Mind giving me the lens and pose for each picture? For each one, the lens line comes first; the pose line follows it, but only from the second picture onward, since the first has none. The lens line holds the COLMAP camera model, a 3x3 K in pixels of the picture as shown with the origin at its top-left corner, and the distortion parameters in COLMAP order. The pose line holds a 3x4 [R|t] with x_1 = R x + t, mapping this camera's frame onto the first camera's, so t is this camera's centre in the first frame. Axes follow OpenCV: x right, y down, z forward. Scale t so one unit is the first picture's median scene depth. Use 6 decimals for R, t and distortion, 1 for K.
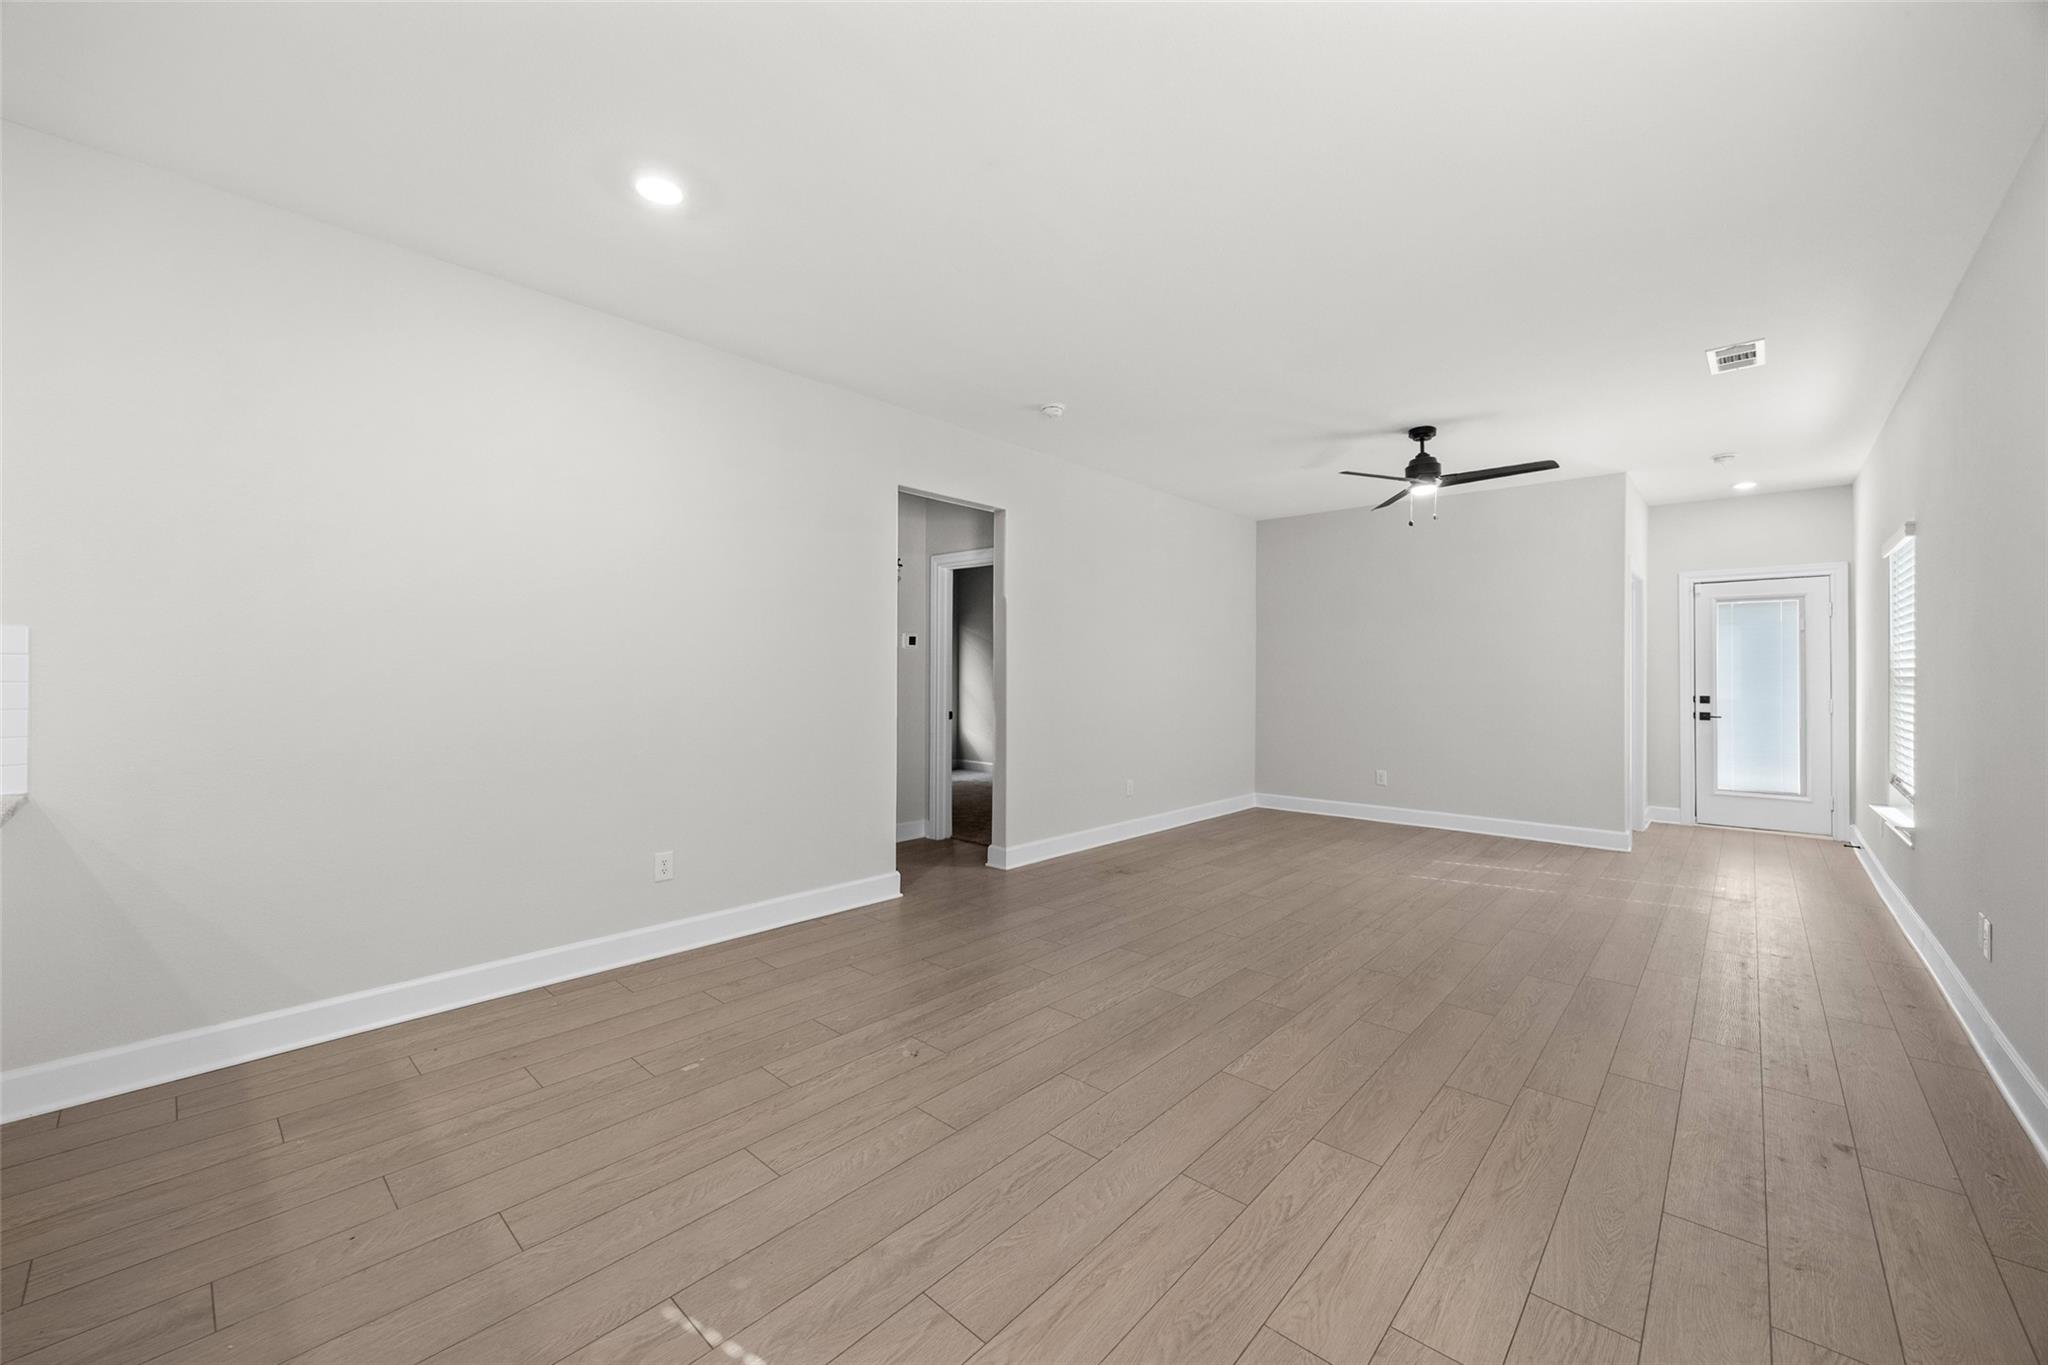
lens RADIAL K [[796.3, 0, 1023.7], [0, 796.3, 664.2], [0, 0, 1]] dist [-0.000407, 0.000414]
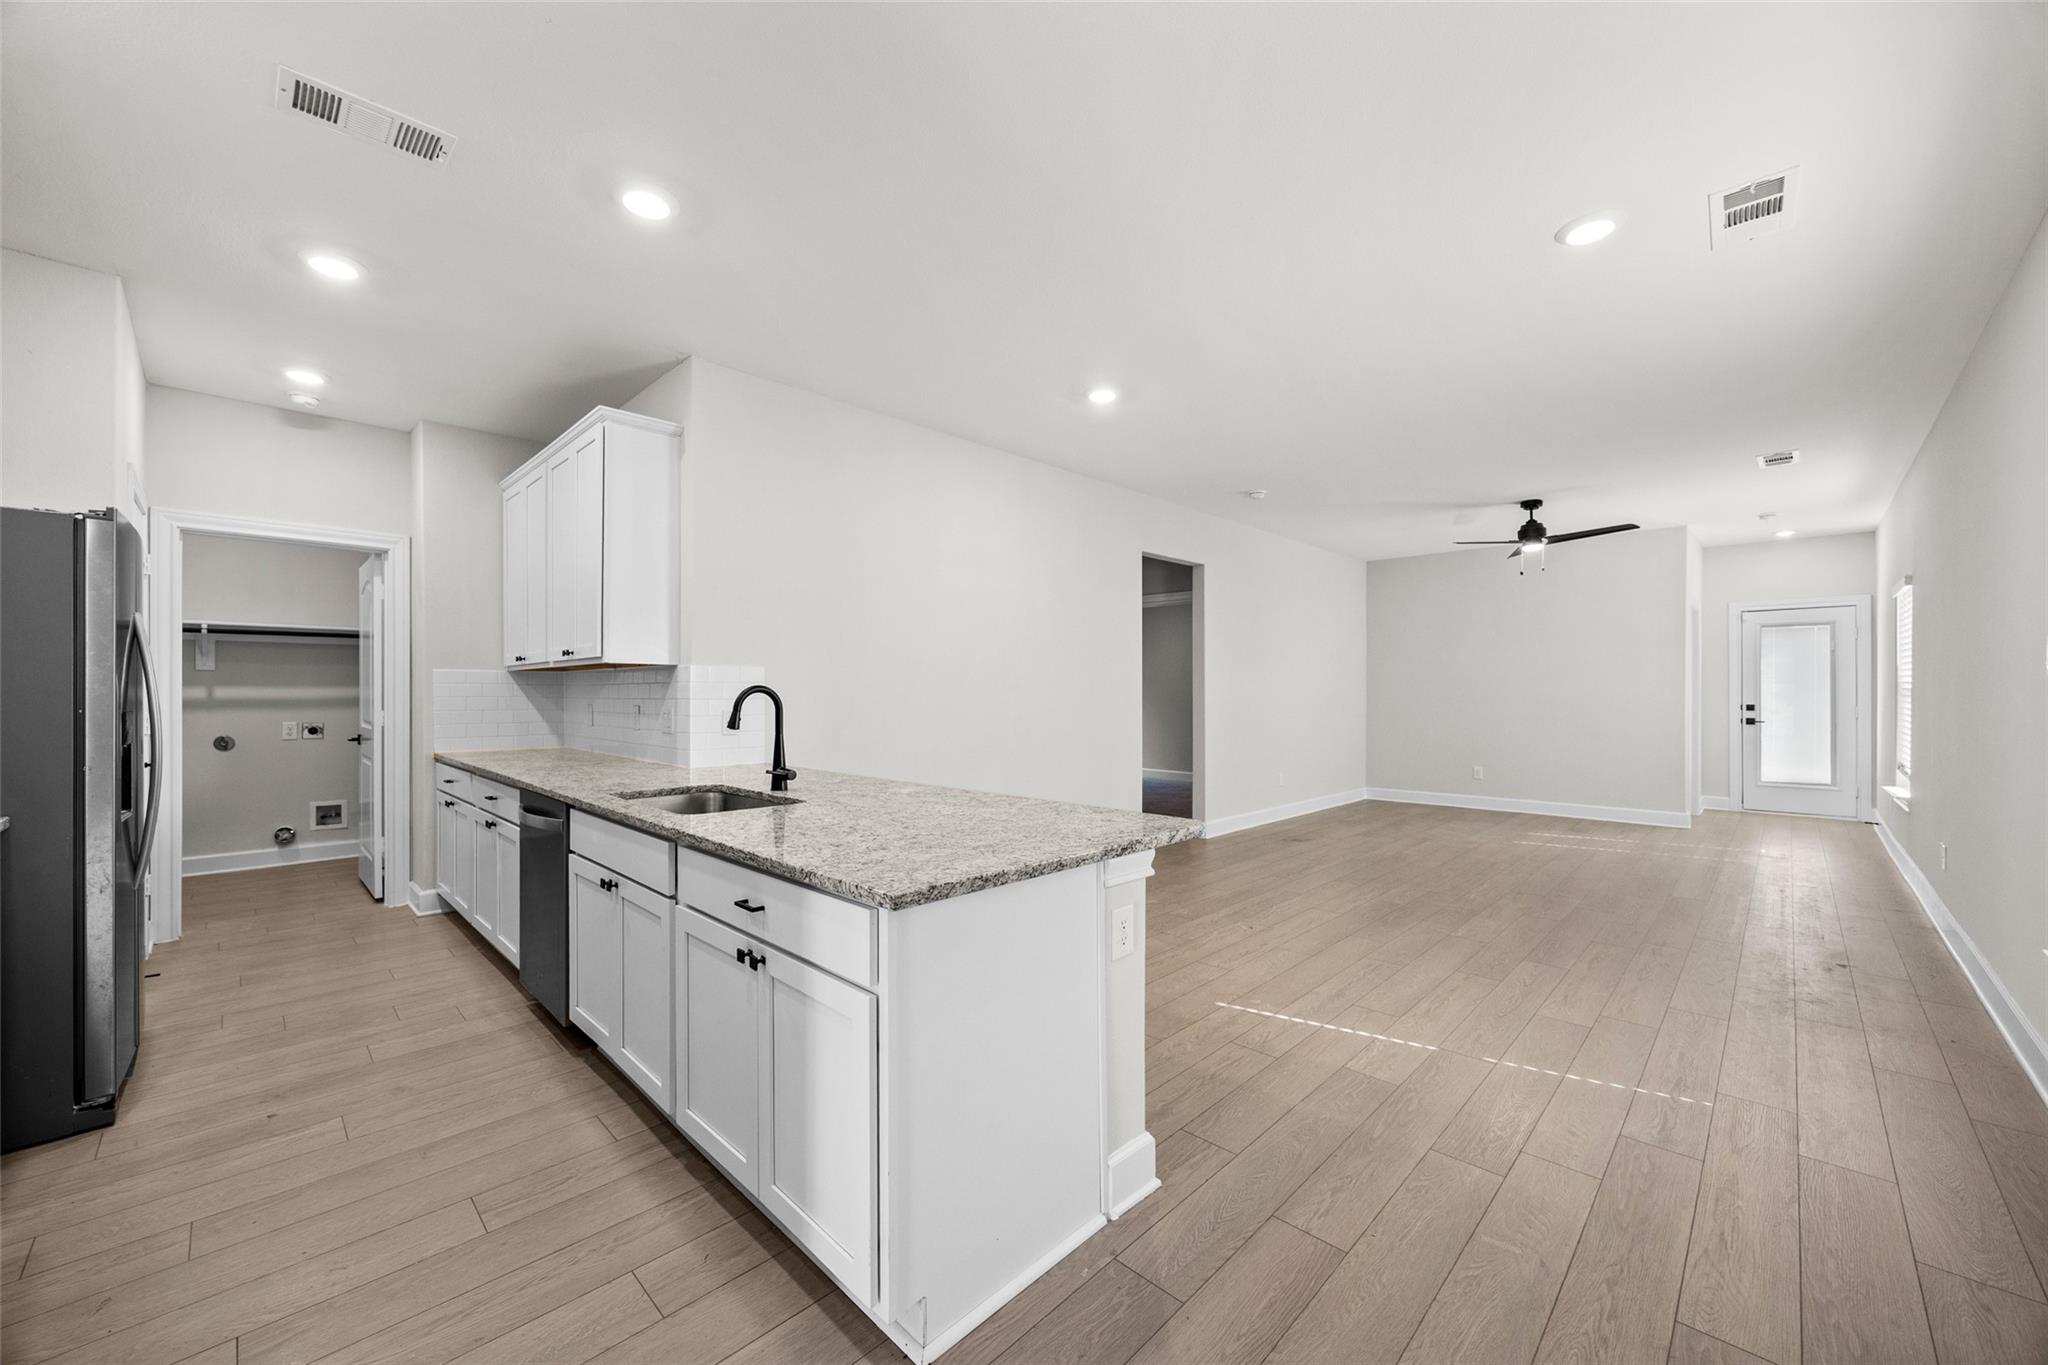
lens RADIAL K [[782.4, 0, 1026.8], [0, 782.4, 687.7], [0, 0, 1]] dist [-0.002052, -0.000223]
pose [[0.999378, -0.005995, -0.034744, -0.274164], [0.006342, 0.999931, 0.009890, -0.006003], [0.034682, -0.010104, 0.999347, -0.303794]]
